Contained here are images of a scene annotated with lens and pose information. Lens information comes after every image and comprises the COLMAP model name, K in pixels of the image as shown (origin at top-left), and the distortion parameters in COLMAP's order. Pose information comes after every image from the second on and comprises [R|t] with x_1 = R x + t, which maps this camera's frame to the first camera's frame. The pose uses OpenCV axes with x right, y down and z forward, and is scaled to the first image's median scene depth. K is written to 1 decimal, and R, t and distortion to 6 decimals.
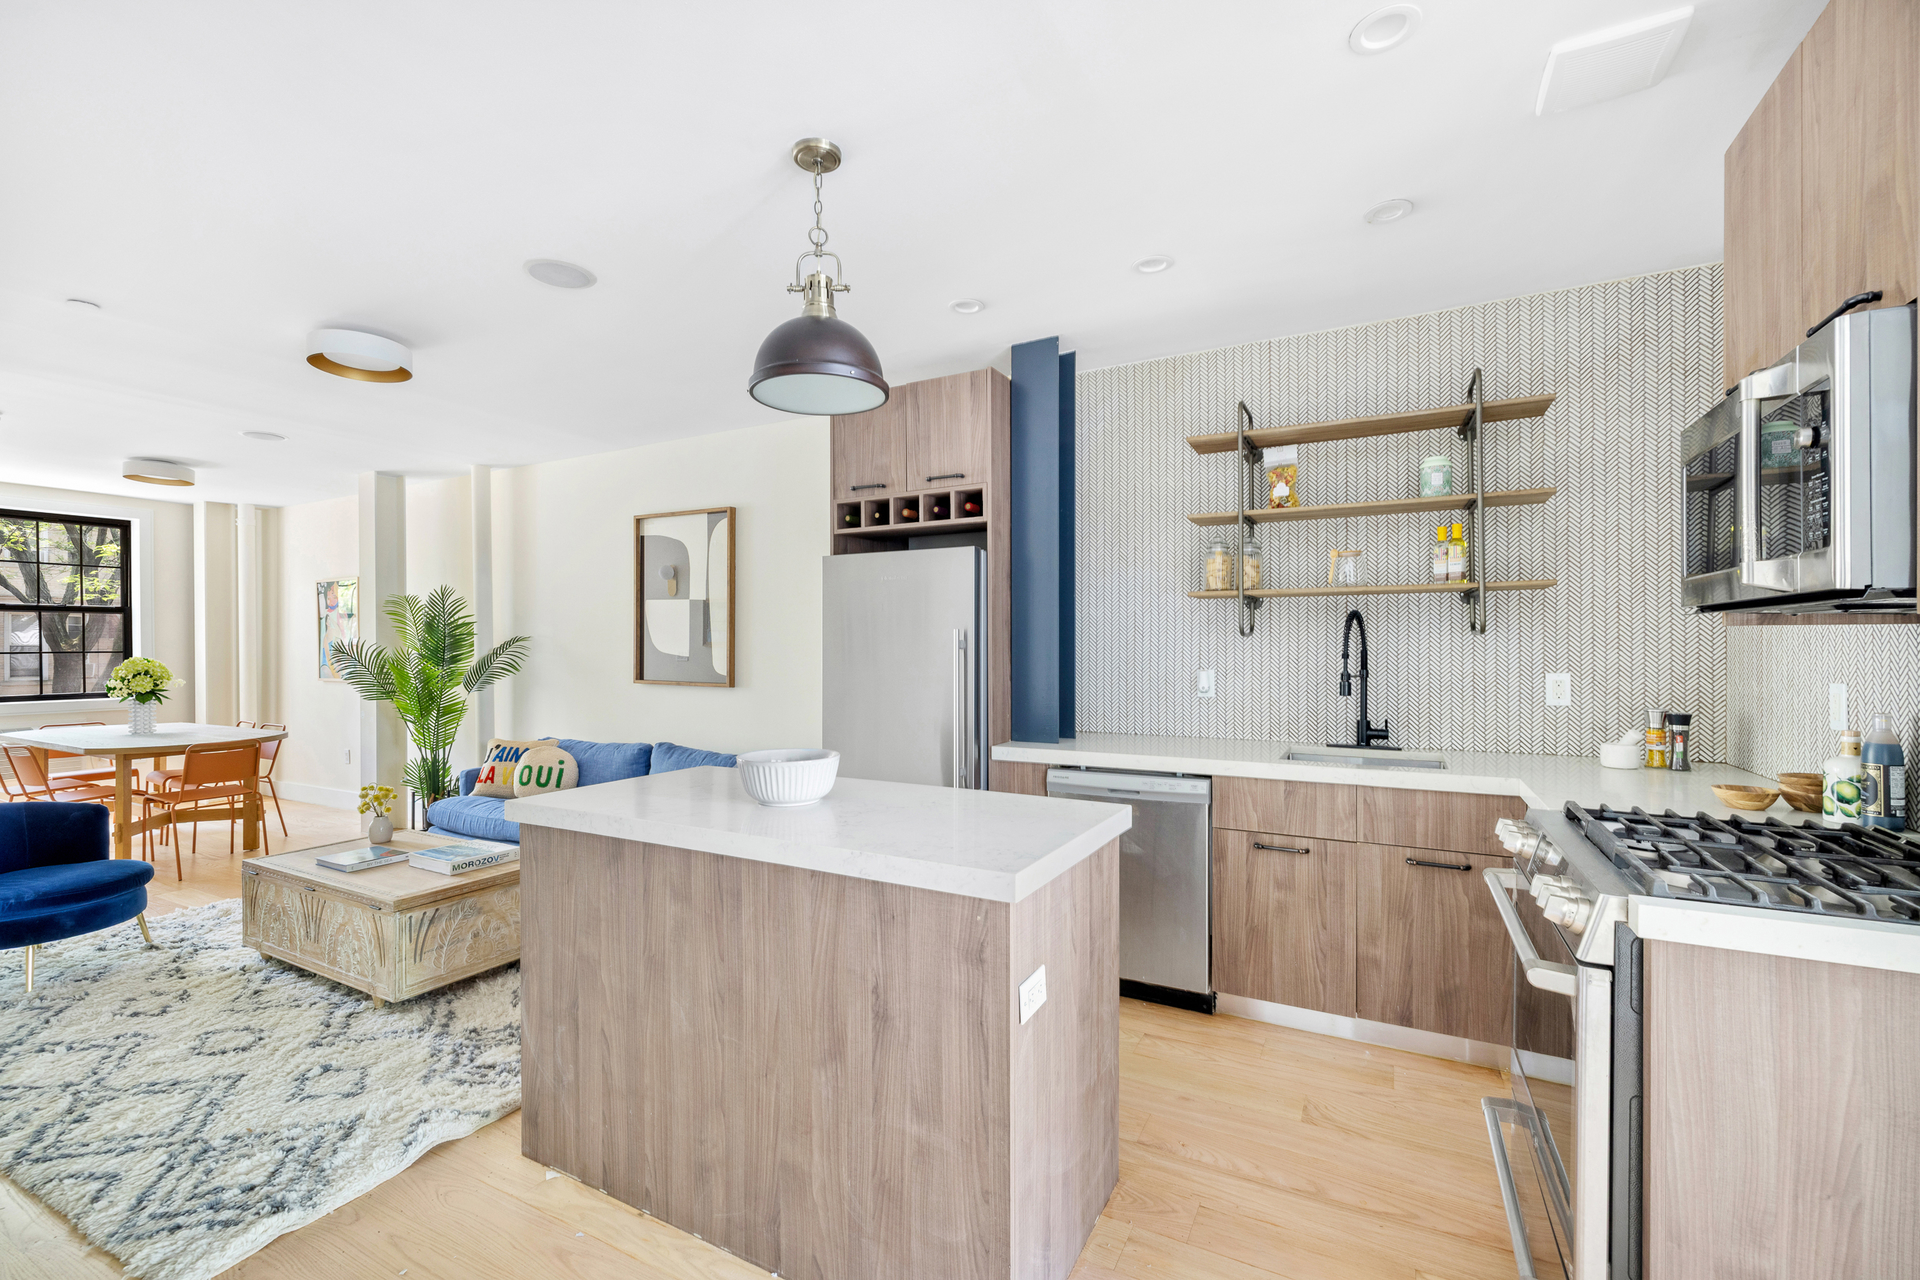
lens RADIAL K [[816.0, 0, 957.2], [0, 816.0, 644.3], [0, 0, 1]] dist [0.000393, 0.000397]
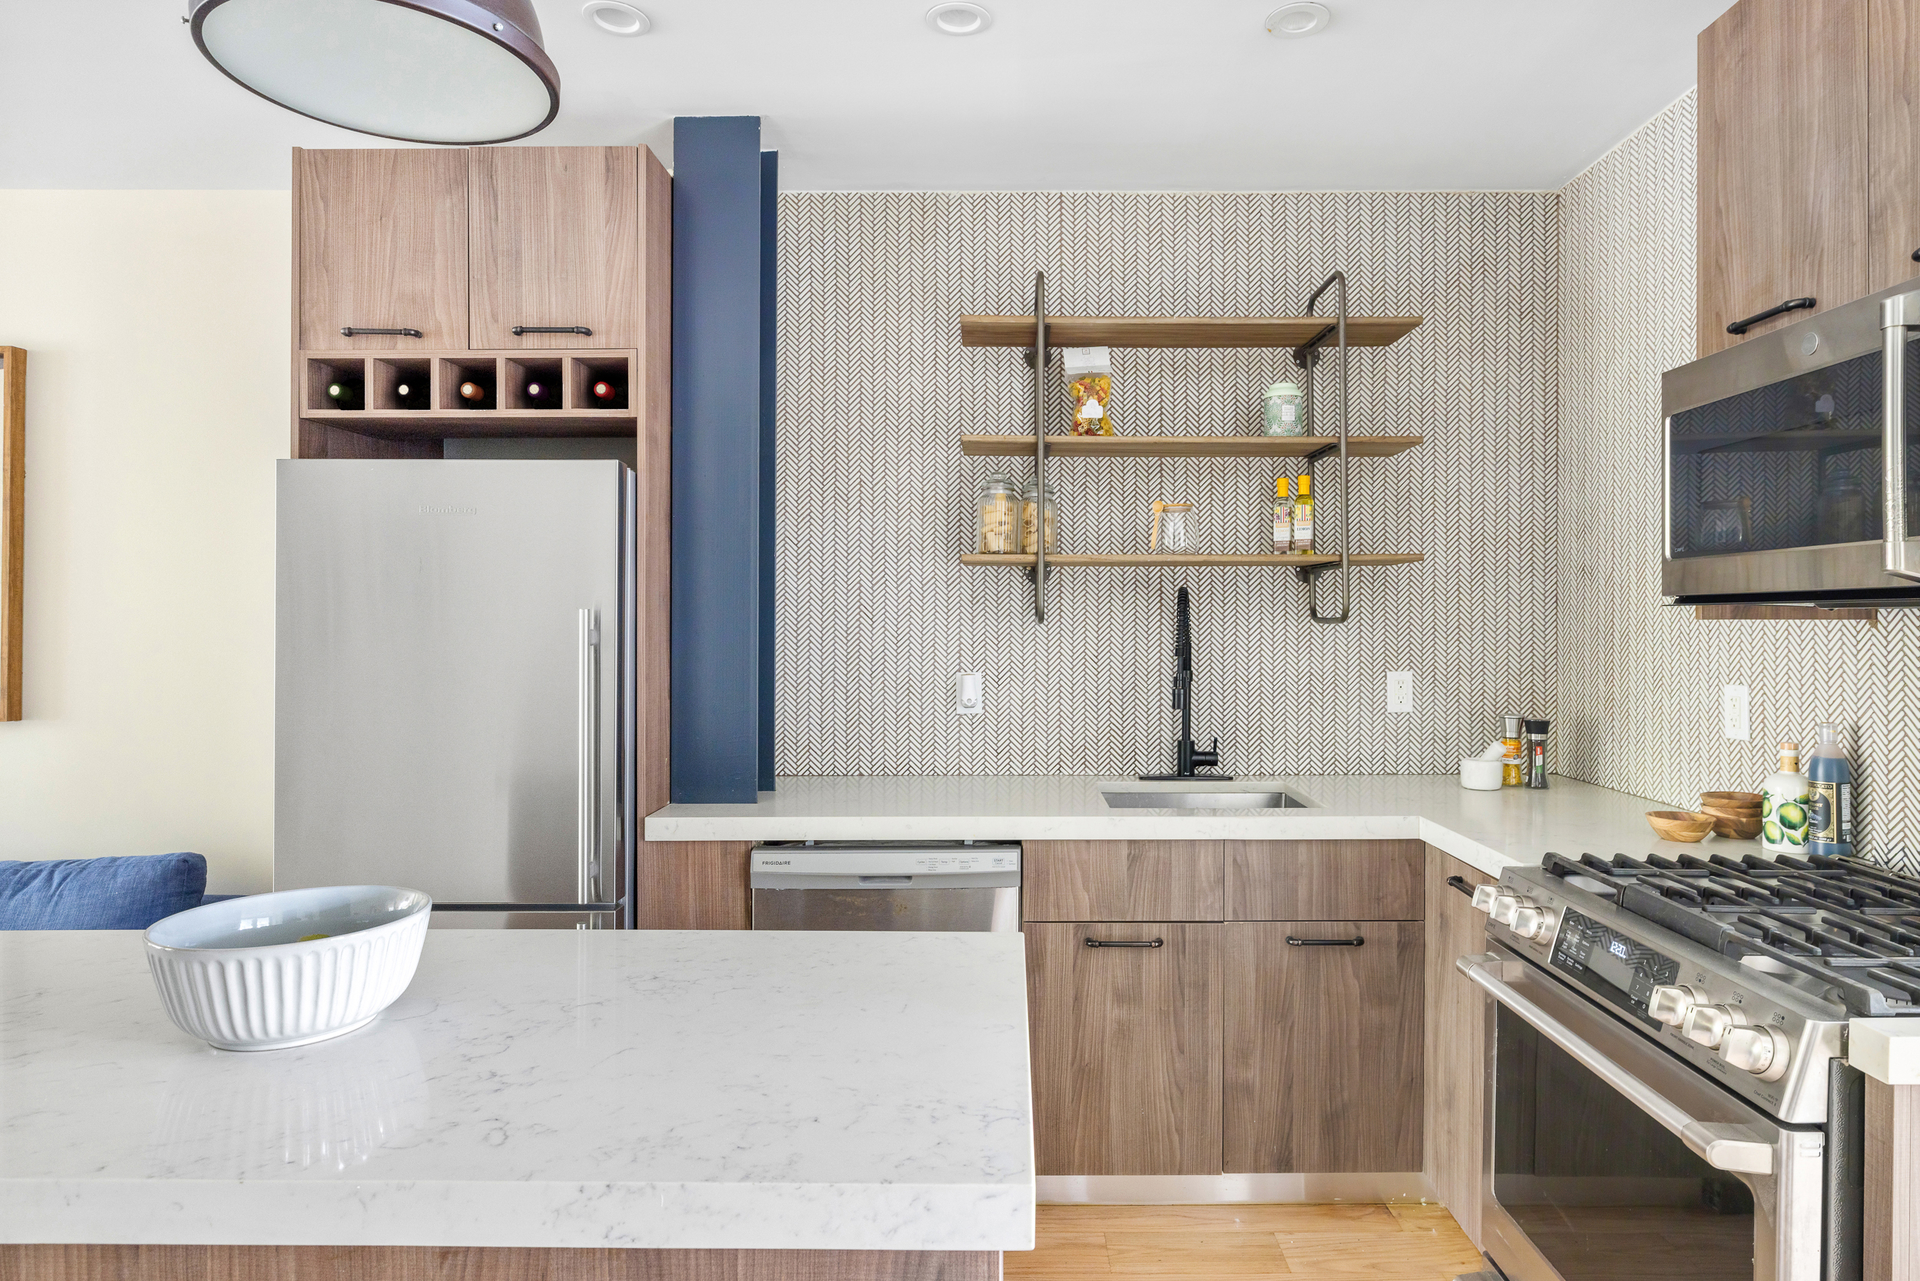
lens RADIAL K [[1098.7, 0, 1006.5], [0, 1098.7, 619.0], [0, 0, 1]] dist [-0.003592, 0.000353]
pose [[0.879367, 0.003801, 0.476129, -0.100621], [-0.002590, 0.999992, -0.003200, -0.010418], [-0.476137, 0.001580, 0.879370, 0.218081]]
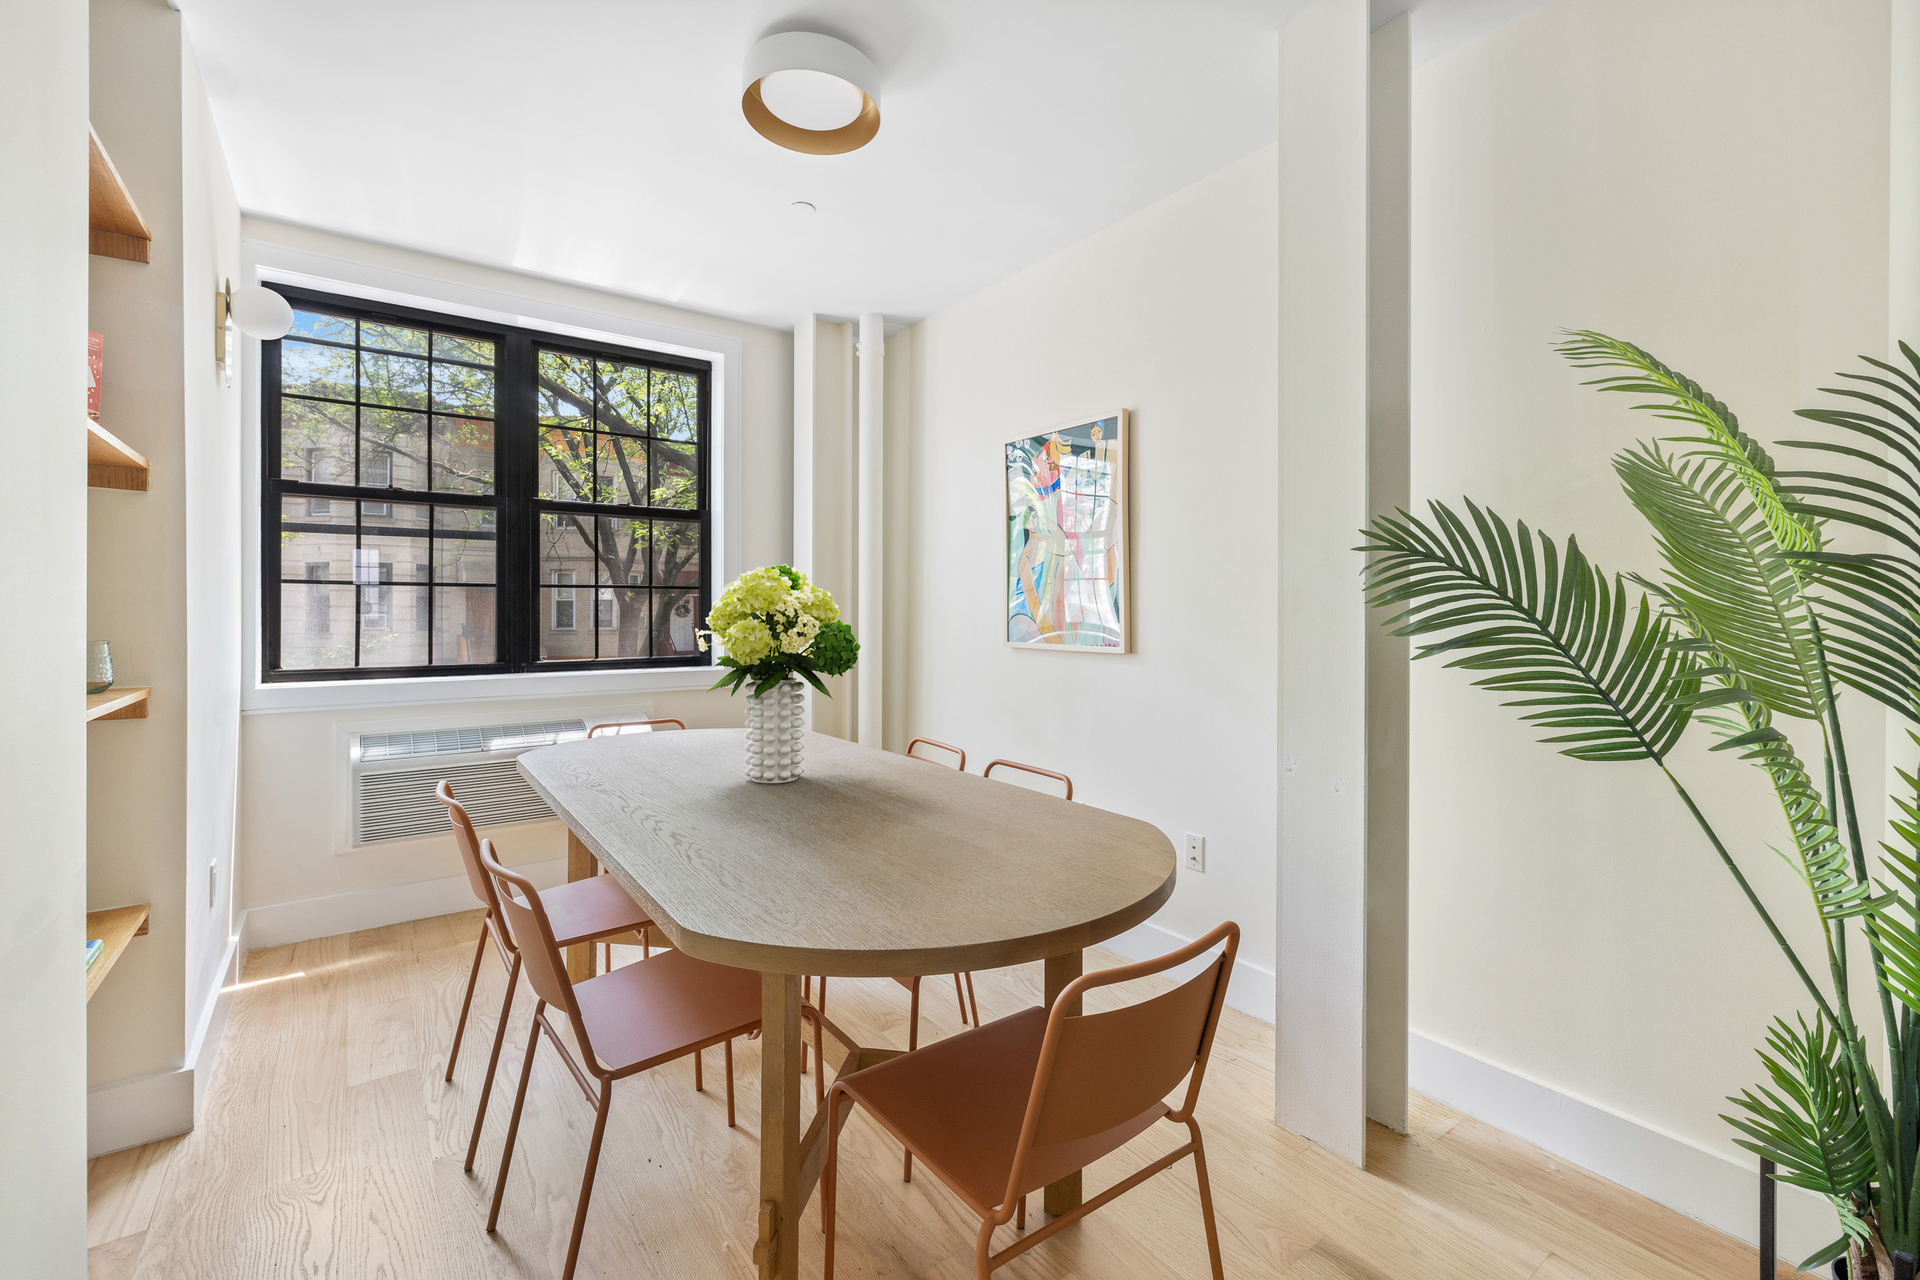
lens RADIAL K [[815.7, 0, 958.5], [0, 815.7, 604.7], [0, 0, 1]] dist [0.000582, 0.000214]
pose [[0.902111, 0.006458, -0.431456, -1.285789], [-0.007485, 0.999972, -0.000683, 0.043186], [0.431439, 0.003846, 0.902134, 1.180953]]
